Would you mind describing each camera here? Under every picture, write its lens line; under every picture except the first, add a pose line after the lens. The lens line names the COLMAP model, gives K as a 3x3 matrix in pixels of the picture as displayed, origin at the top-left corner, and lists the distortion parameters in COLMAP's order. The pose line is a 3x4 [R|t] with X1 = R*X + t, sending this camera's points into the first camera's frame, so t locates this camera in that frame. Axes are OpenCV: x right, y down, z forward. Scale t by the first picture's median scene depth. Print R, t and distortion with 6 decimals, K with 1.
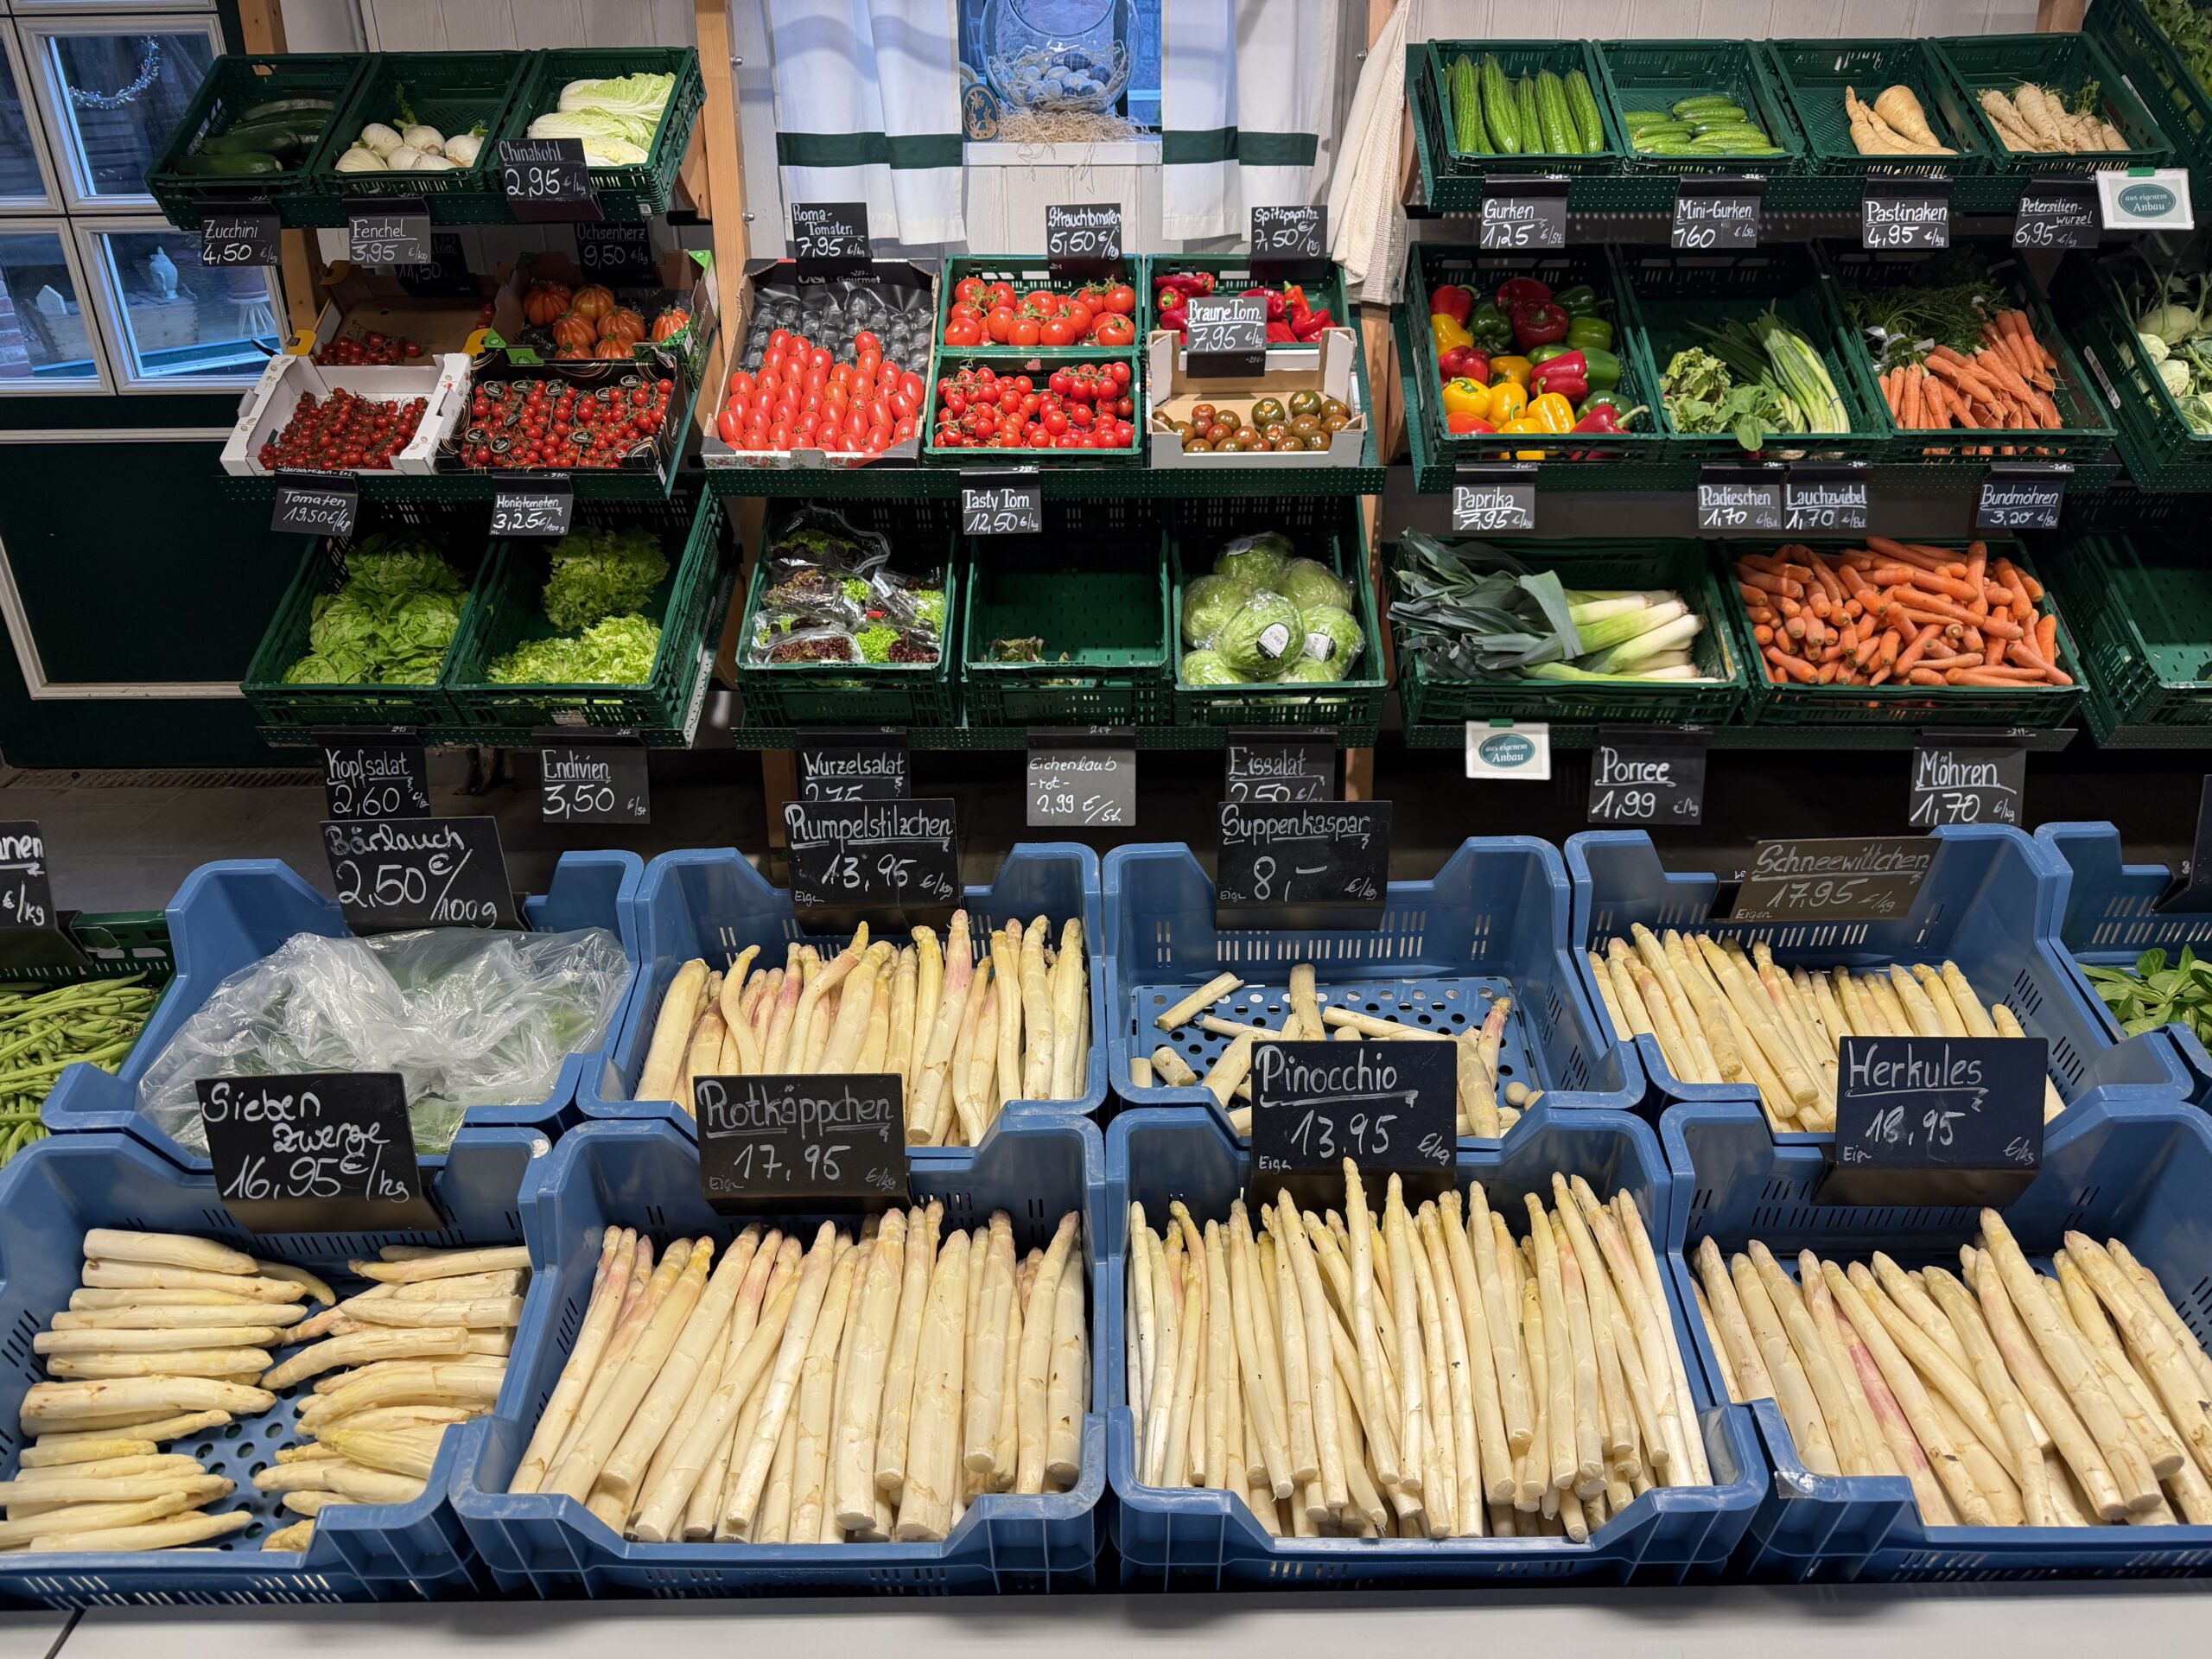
lens RADIAL K [[1537.1, 0, 1106.0], [0, 1537.1, 829.5], [0, 0, 1]] dist [0.135642, -0.194279]
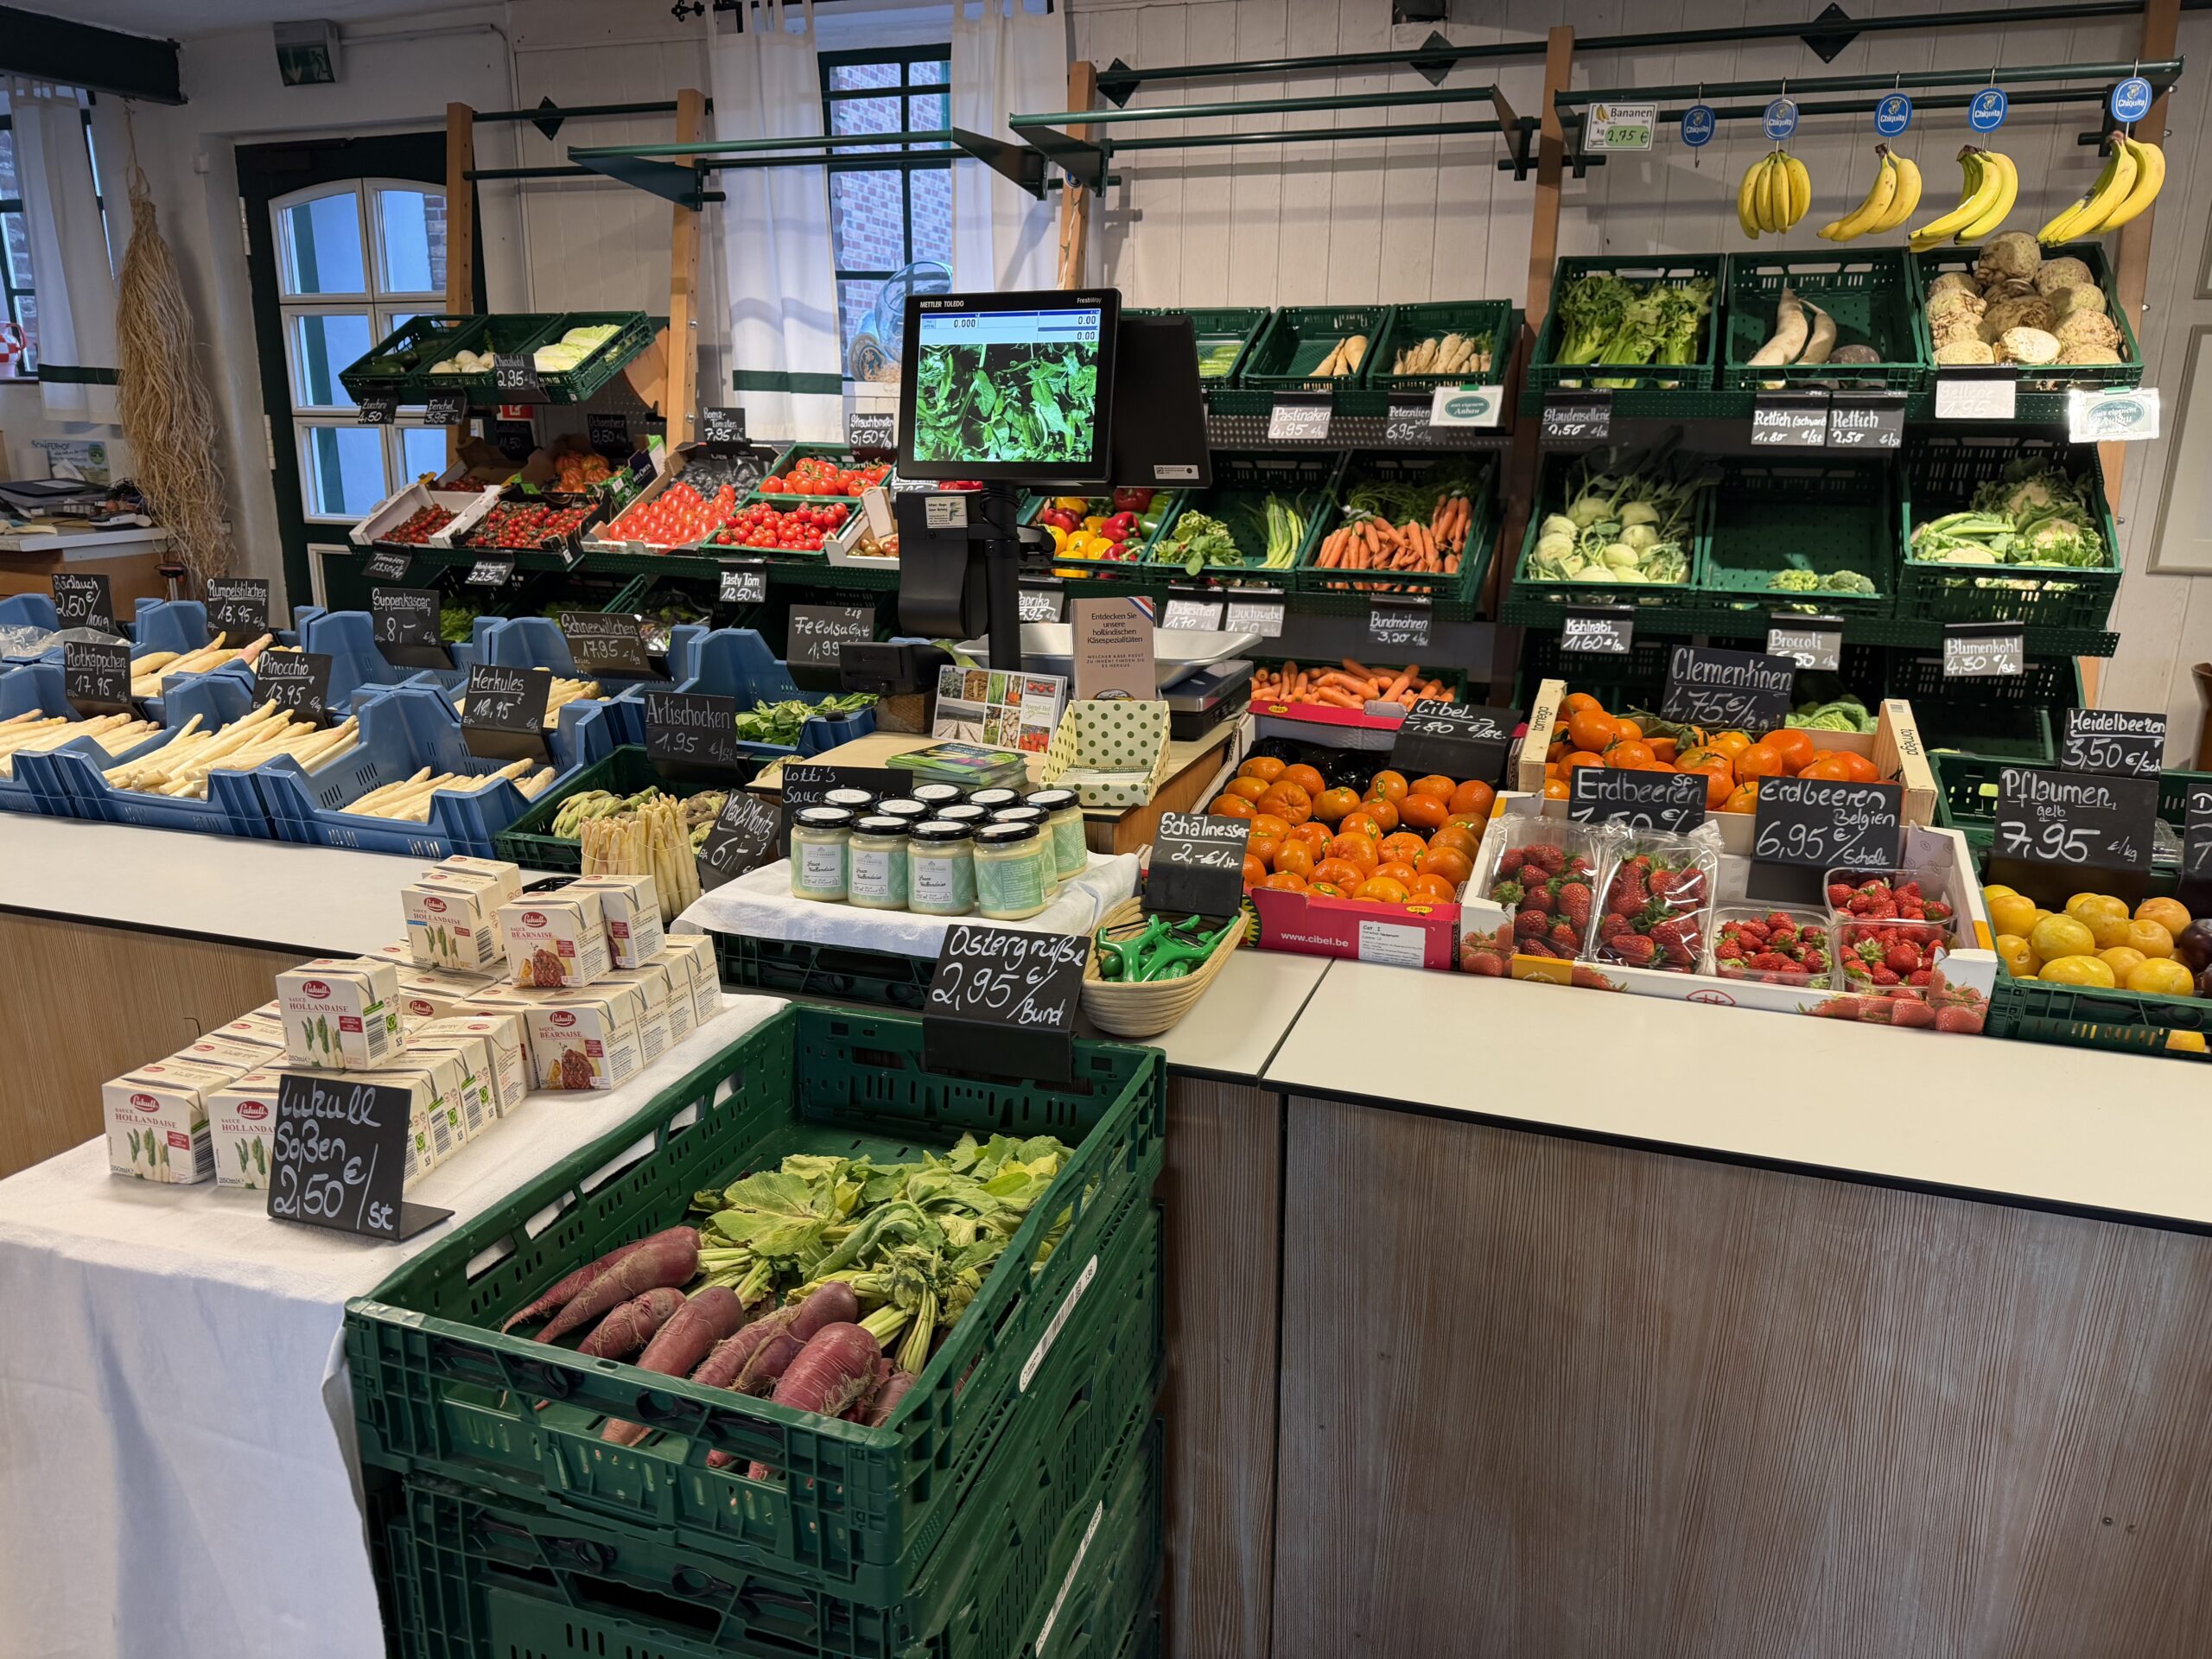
lens RADIAL K [[1537.1, 0, 1106.0], [0, 1537.1, 829.5], [0, 0, 1]] dist [0.135642, -0.194279]
pose [[0.939447, 0.107512, -0.325394, 0.788213], [-0.170093, 0.970585, -0.170391, 0.223804], [0.297503, 0.215421, 0.930100, -0.259487]]
